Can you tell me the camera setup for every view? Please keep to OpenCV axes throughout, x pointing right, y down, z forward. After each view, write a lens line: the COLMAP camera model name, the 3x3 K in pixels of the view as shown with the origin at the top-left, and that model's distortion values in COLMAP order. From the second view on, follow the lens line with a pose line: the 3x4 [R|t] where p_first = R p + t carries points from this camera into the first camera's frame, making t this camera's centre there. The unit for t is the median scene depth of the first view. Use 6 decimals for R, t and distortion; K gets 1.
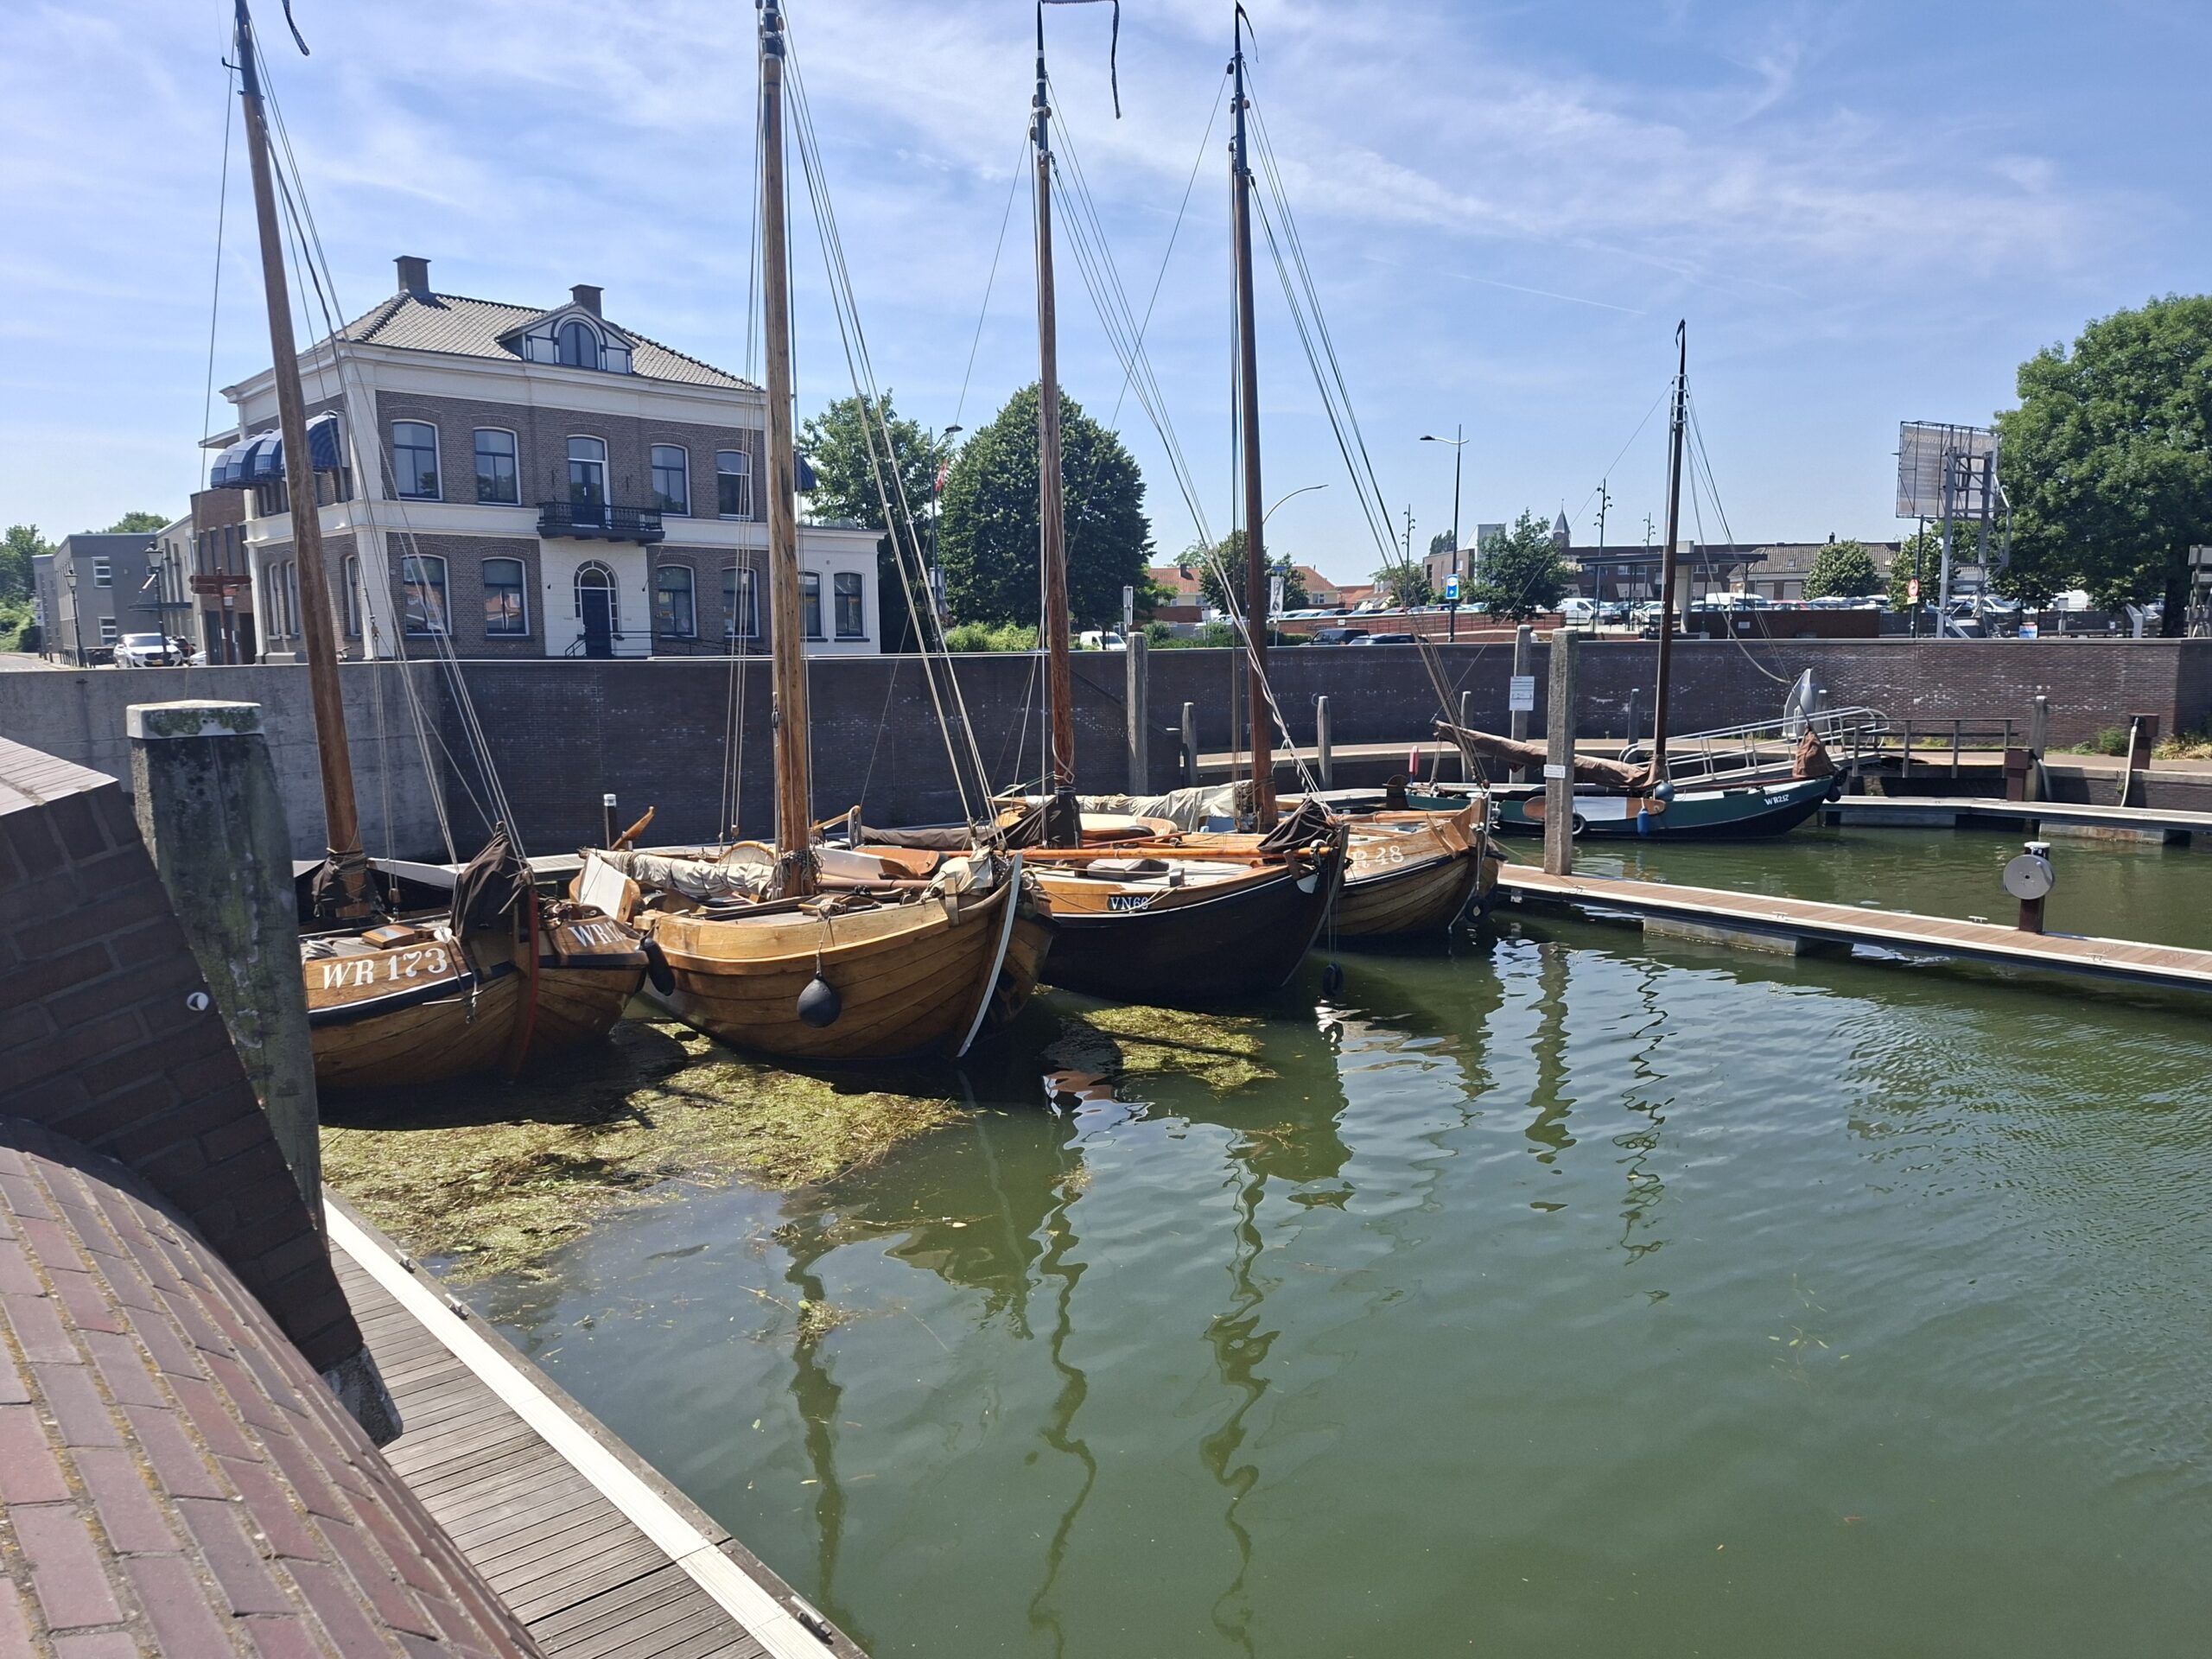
lens RADIAL K [[1498.4, 0, 1106.0], [0, 1498.4, 829.5], [0, 0, 1]] dist [0.045405, -0.053781]
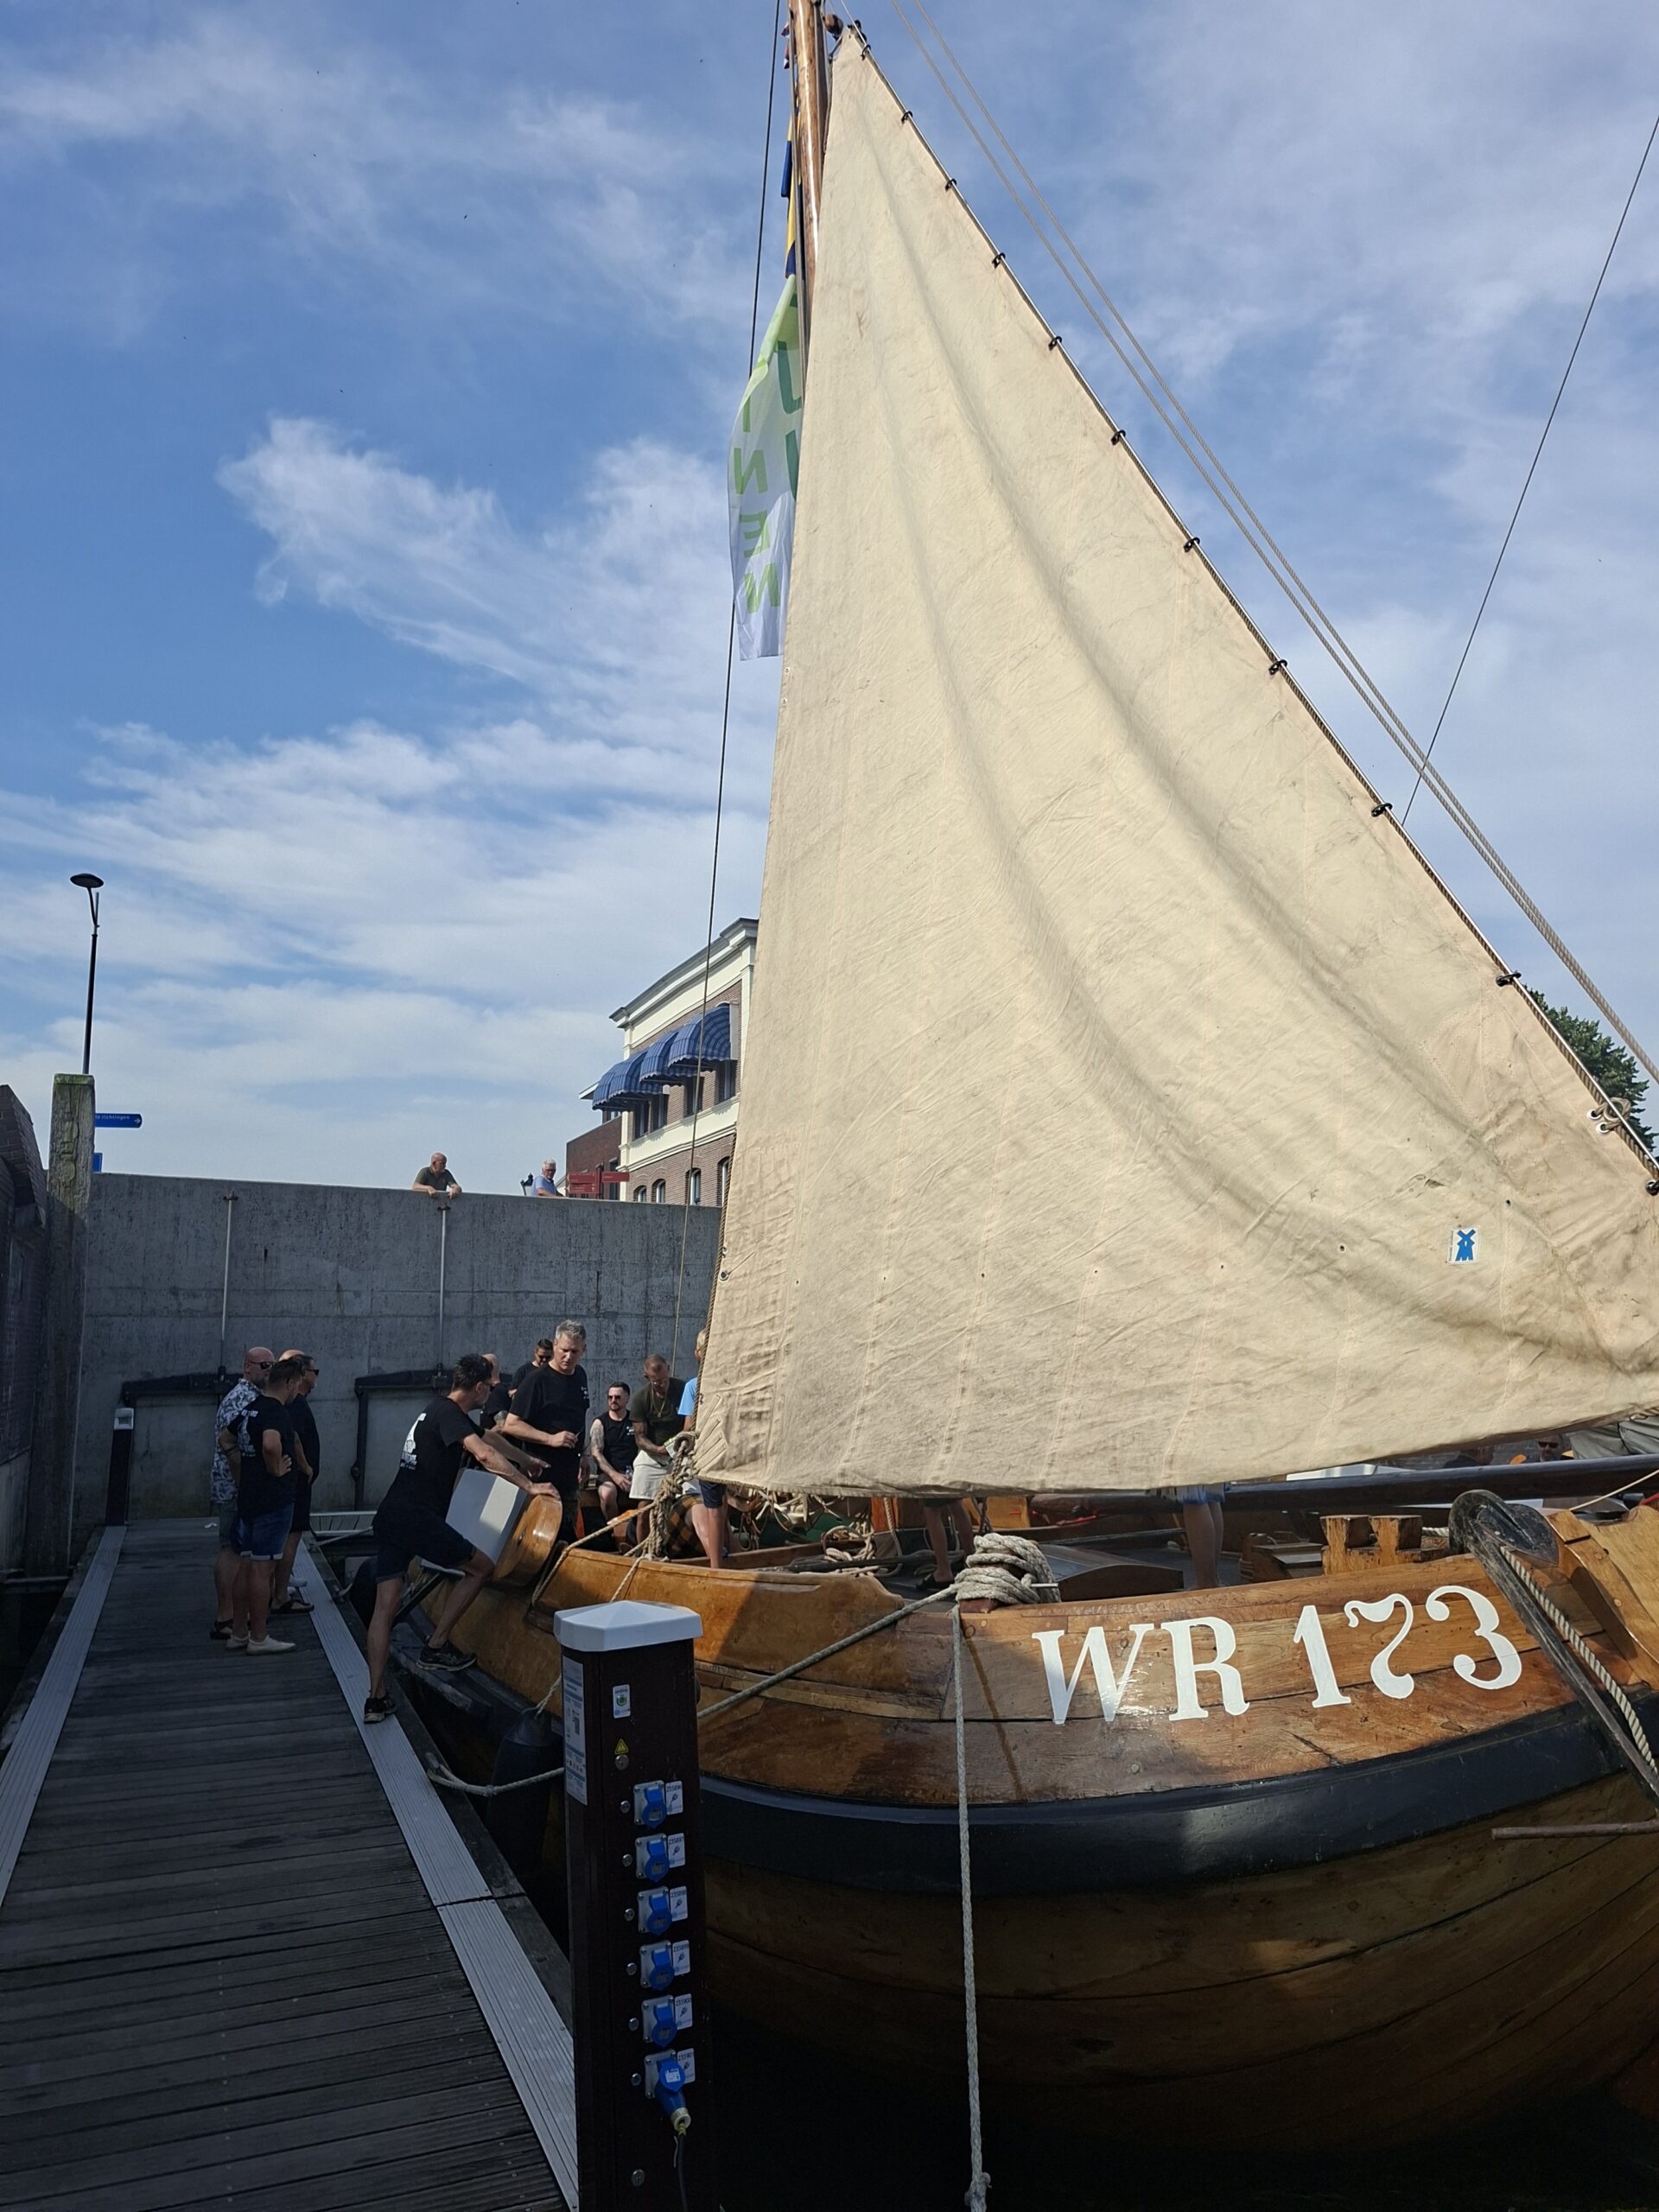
lens RADIAL K [[1465.2, 0, 862.5], [0, 1465.2, 1105.7], [0, 0, 1]] dist [0.006214, 0.002463]
pose [[0.947416, -0.053402, -0.315517, -0.155993], [-0.040297, 0.958219, -0.283182, 0.025618], [0.317457, 0.281006, 0.905680, 0.245161]]
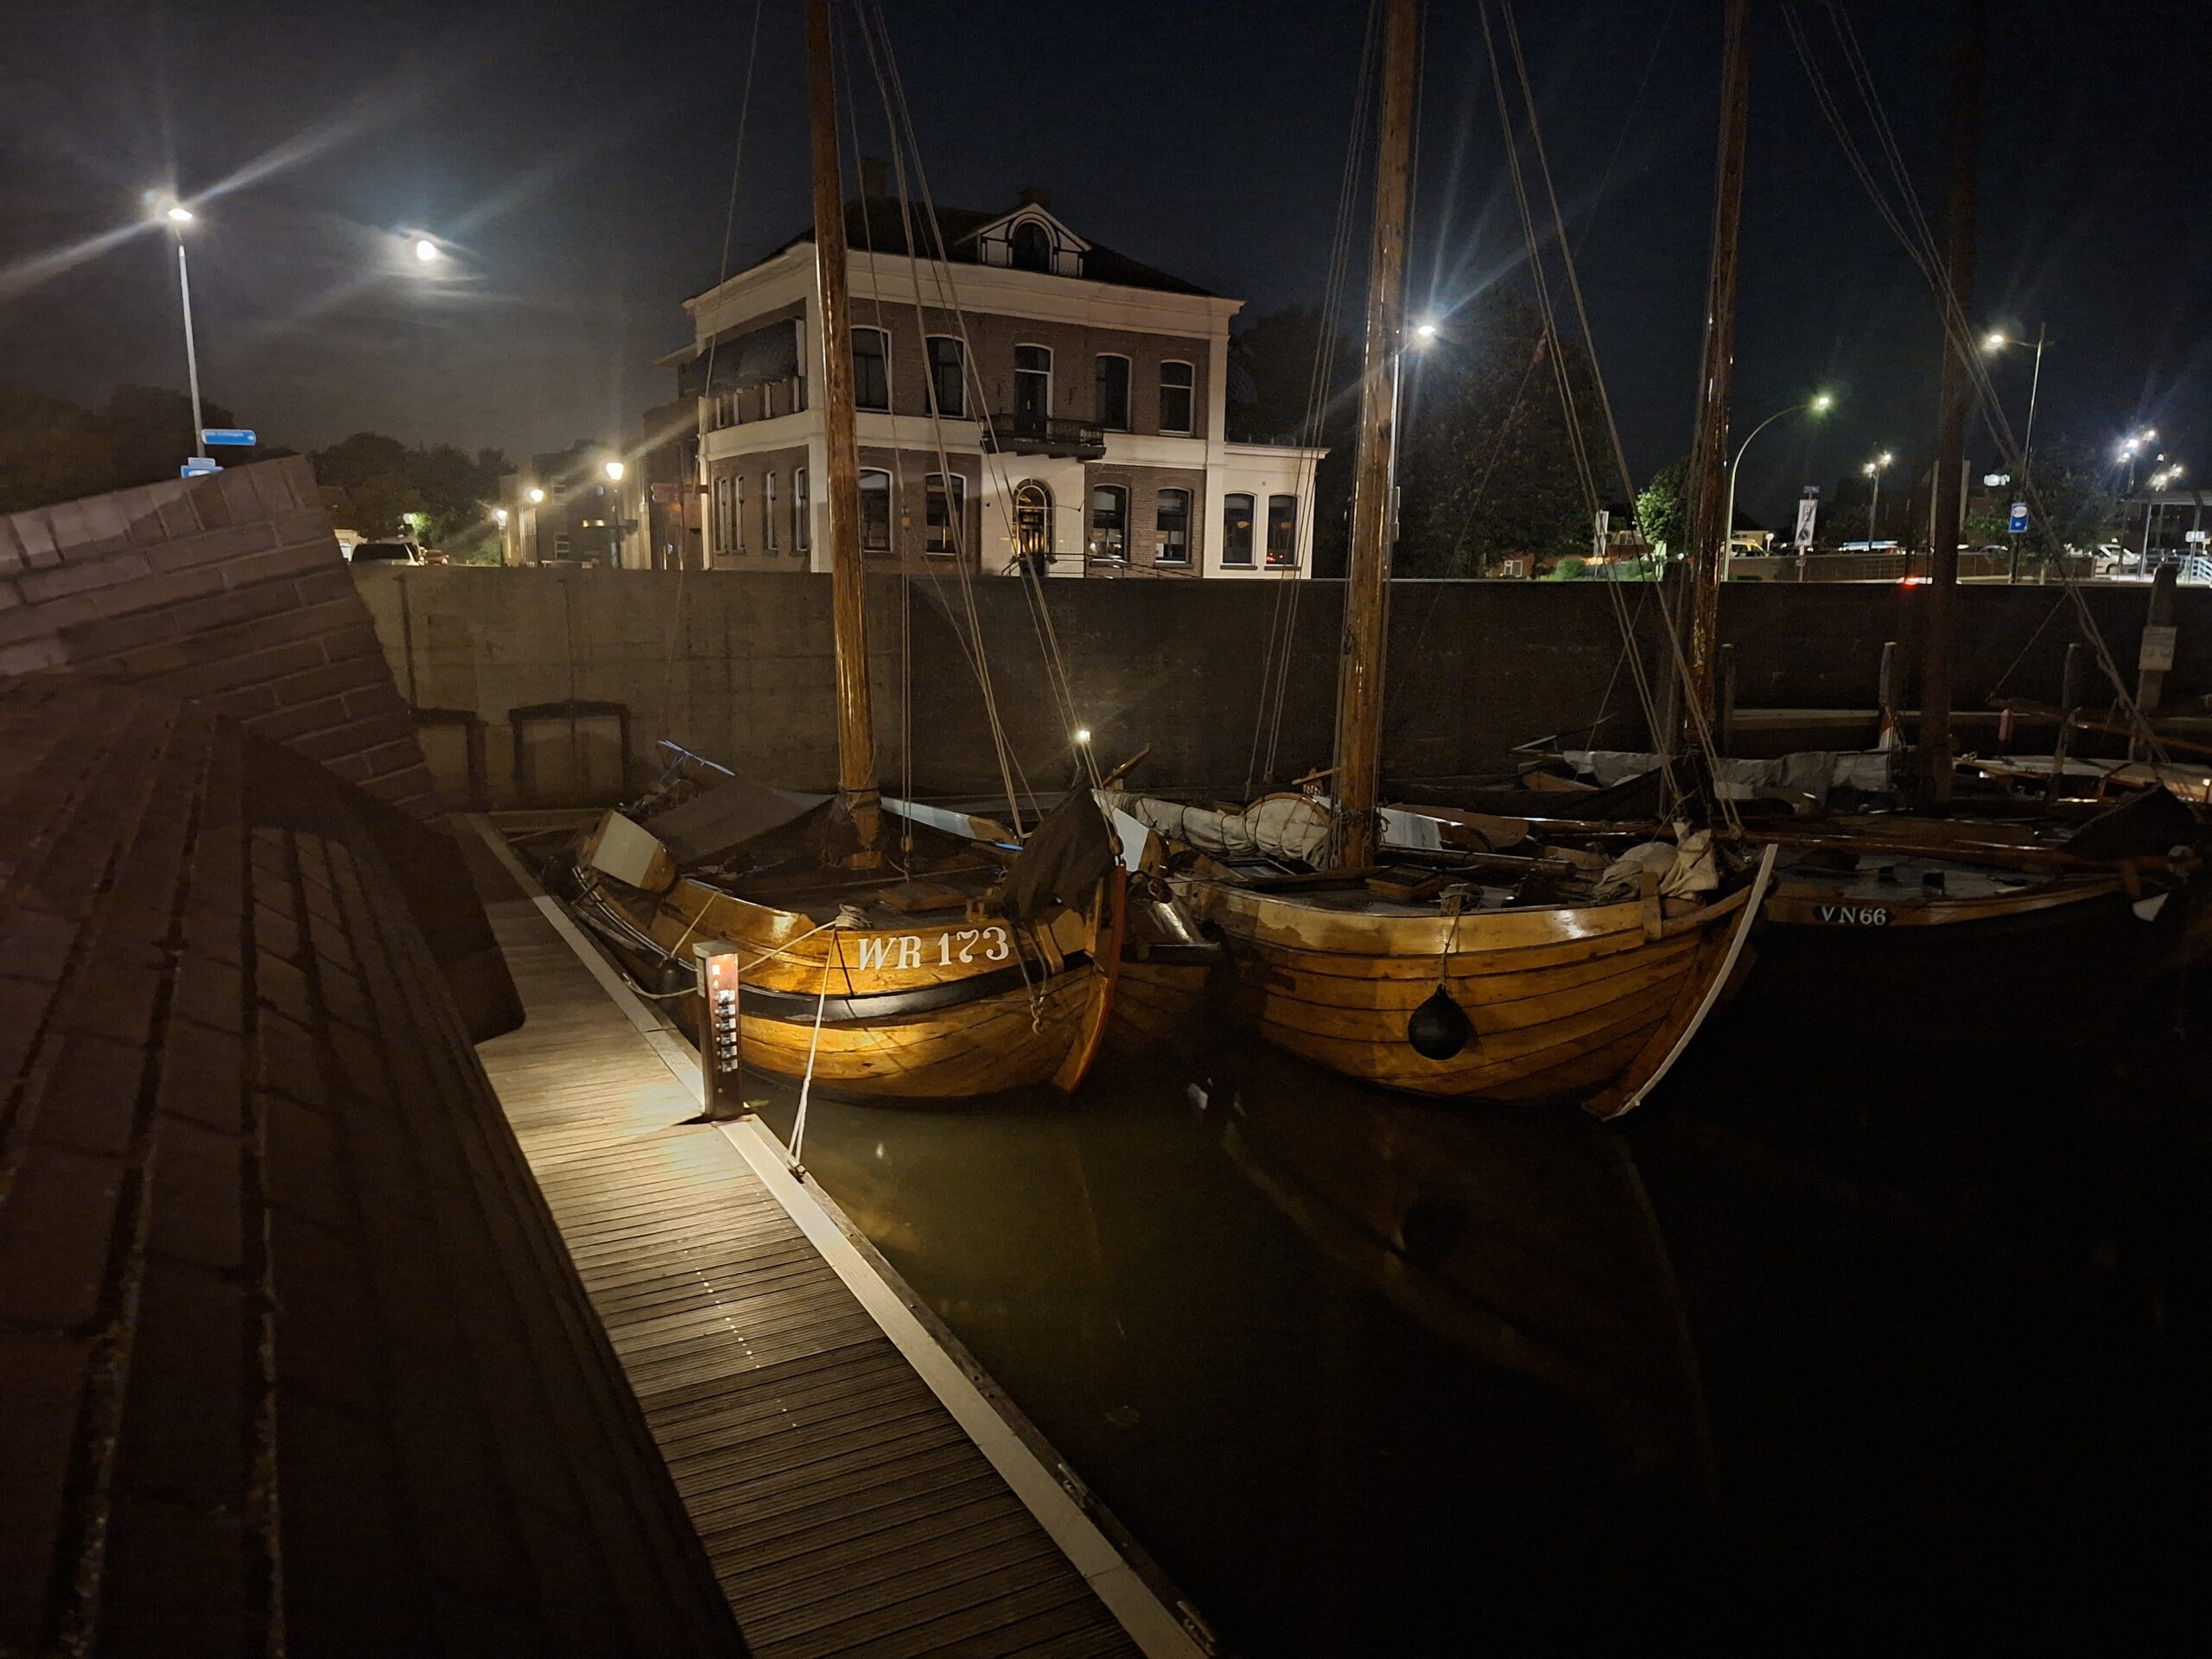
lens RADIAL K [[1501.5, 0, 1100.7], [0, 1501.5, 778.0], [0, 0, 1]] dist [0.066135, 0.000572]
pose [[0.972188, 0.054501, -0.227772, -0.075132], [-0.053013, 0.998514, 0.012654, -0.003616], [0.228123, -0.000227, 0.973632, 0.089296]]
